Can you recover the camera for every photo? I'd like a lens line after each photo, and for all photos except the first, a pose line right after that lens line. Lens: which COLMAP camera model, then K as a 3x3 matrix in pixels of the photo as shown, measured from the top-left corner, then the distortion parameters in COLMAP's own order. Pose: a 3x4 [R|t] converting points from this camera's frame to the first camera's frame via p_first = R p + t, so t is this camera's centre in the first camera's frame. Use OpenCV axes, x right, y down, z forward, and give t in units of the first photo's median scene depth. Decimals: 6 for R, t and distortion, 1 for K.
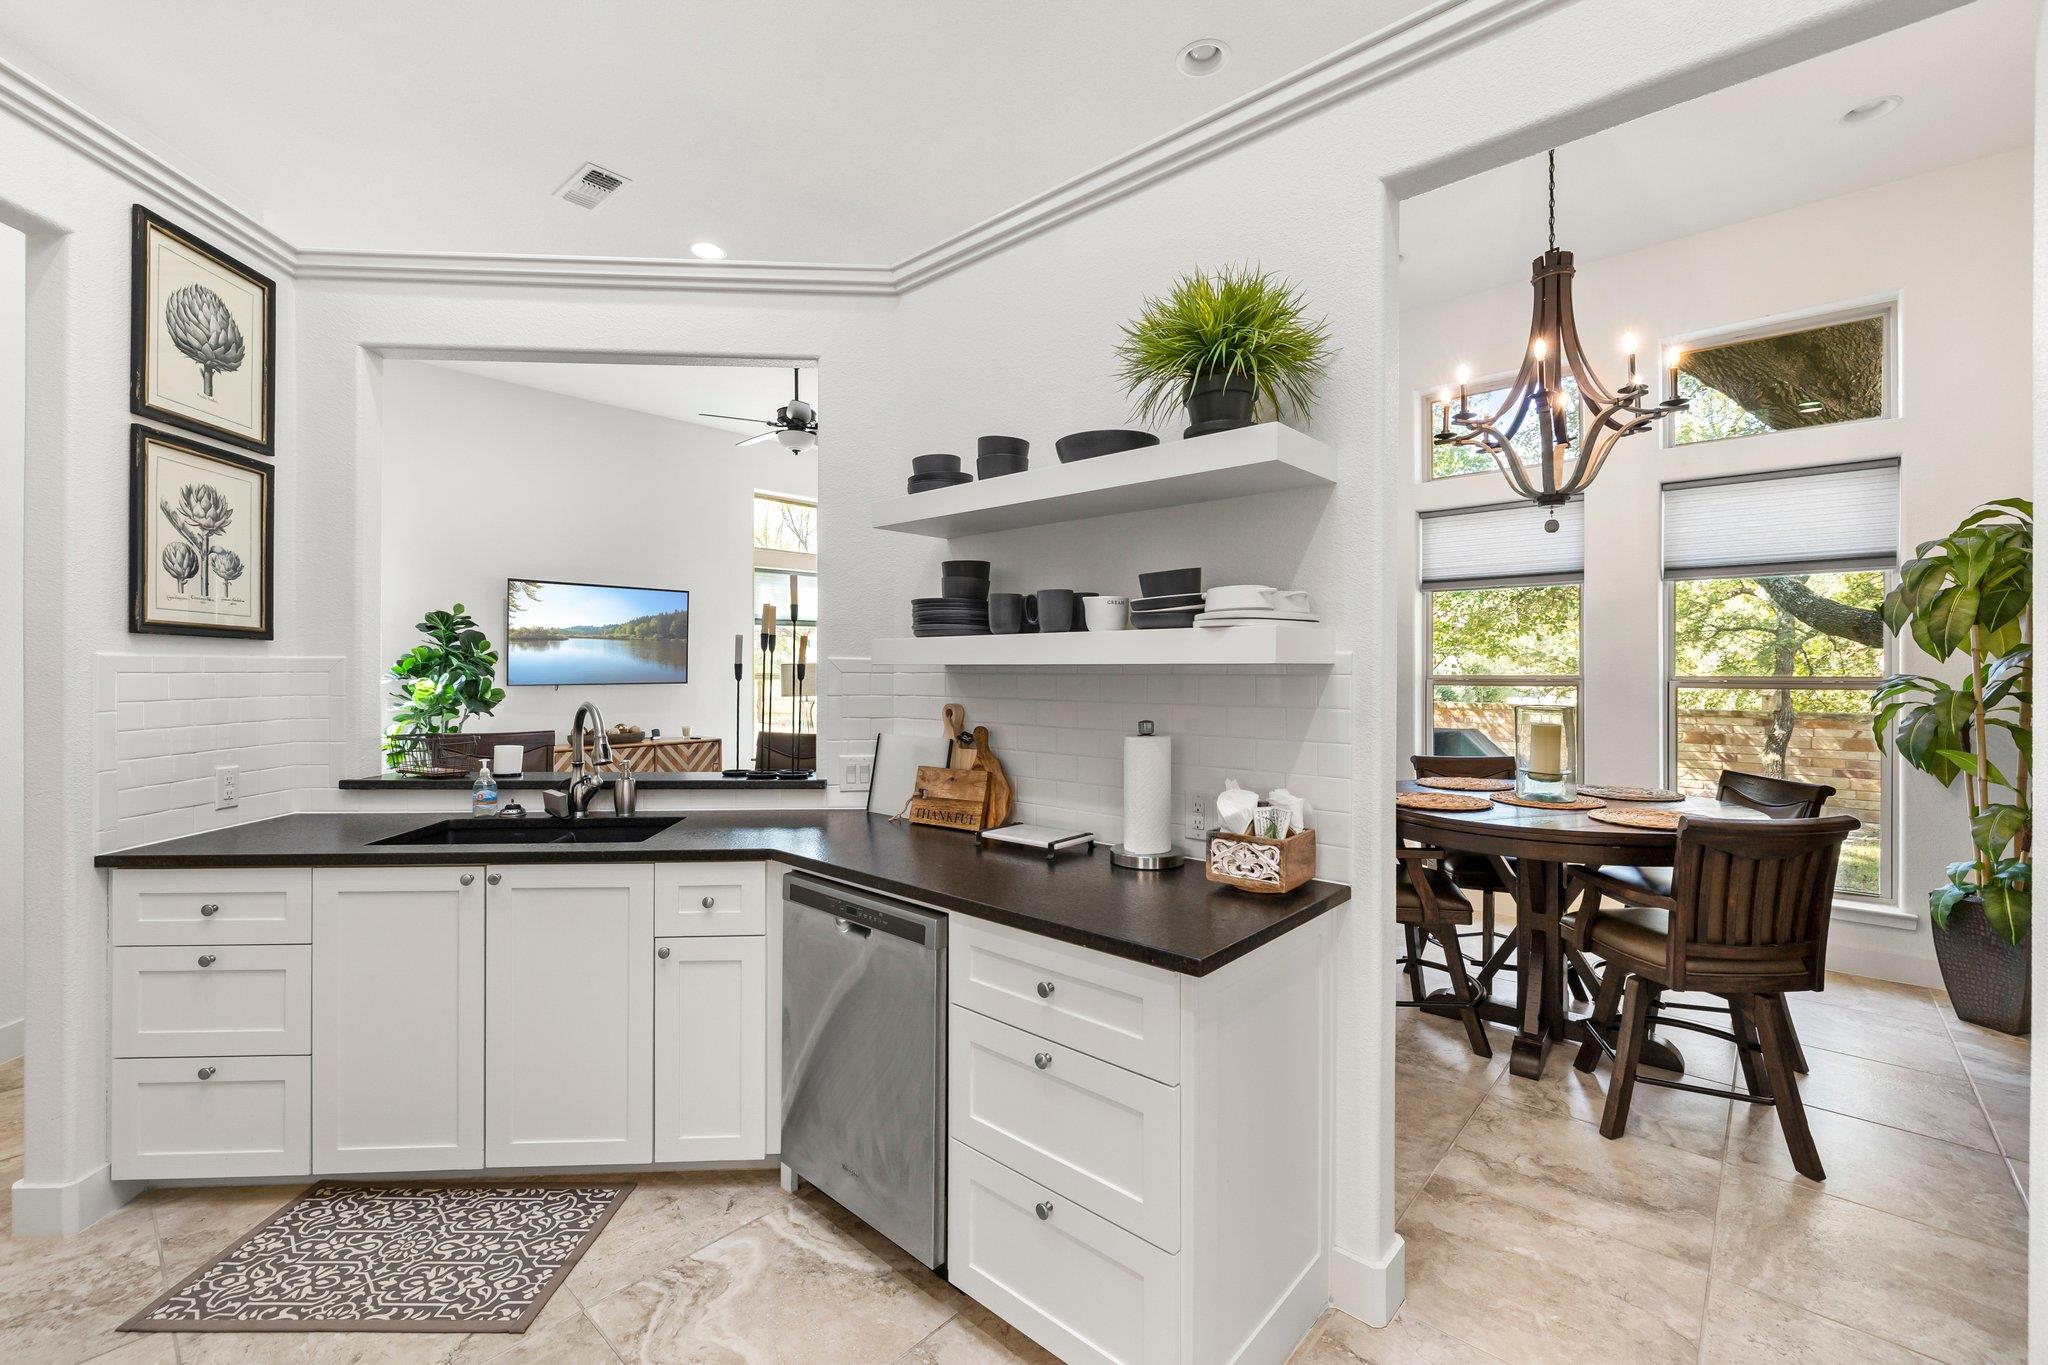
lens RADIAL K [[858.9, 0, 1008.4], [0, 858.9, 669.8], [0, 0, 1]] dist [0.000085, 0.000144]
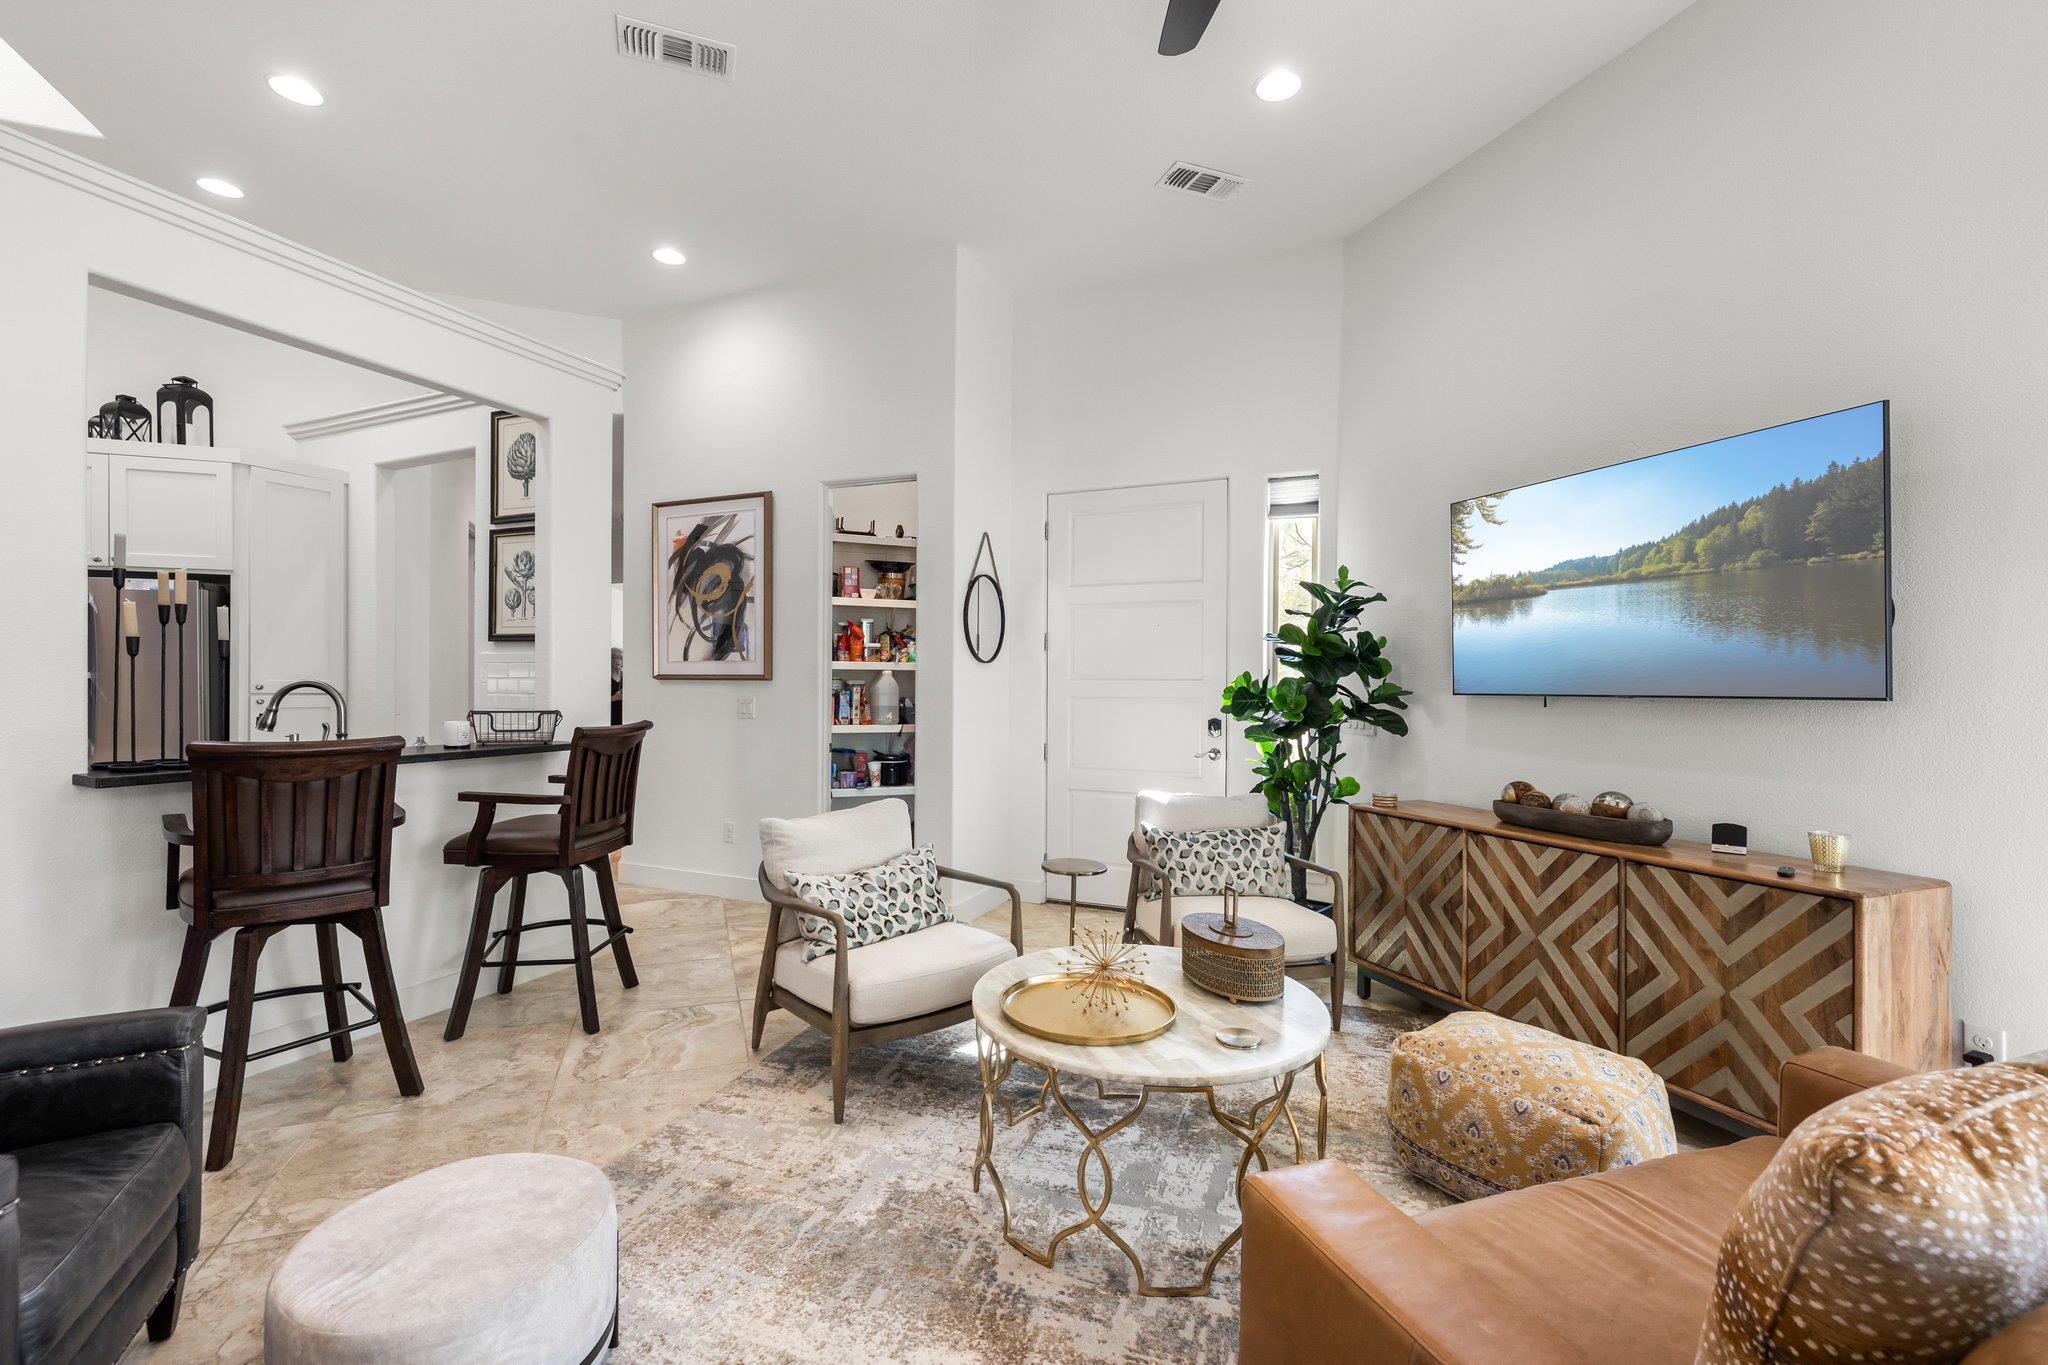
lens RADIAL K [[858.9, 0, 1011.2], [0, 858.9, 696.0], [0, 0, 1]] dist [0.000085, 0.000144]
pose [[-0.456410, 0.005366, -0.889754, 0.111948], [-0.008251, 0.999913, 0.010263, 0.038848], [0.889731, 0.012026, -0.456326, 2.335477]]
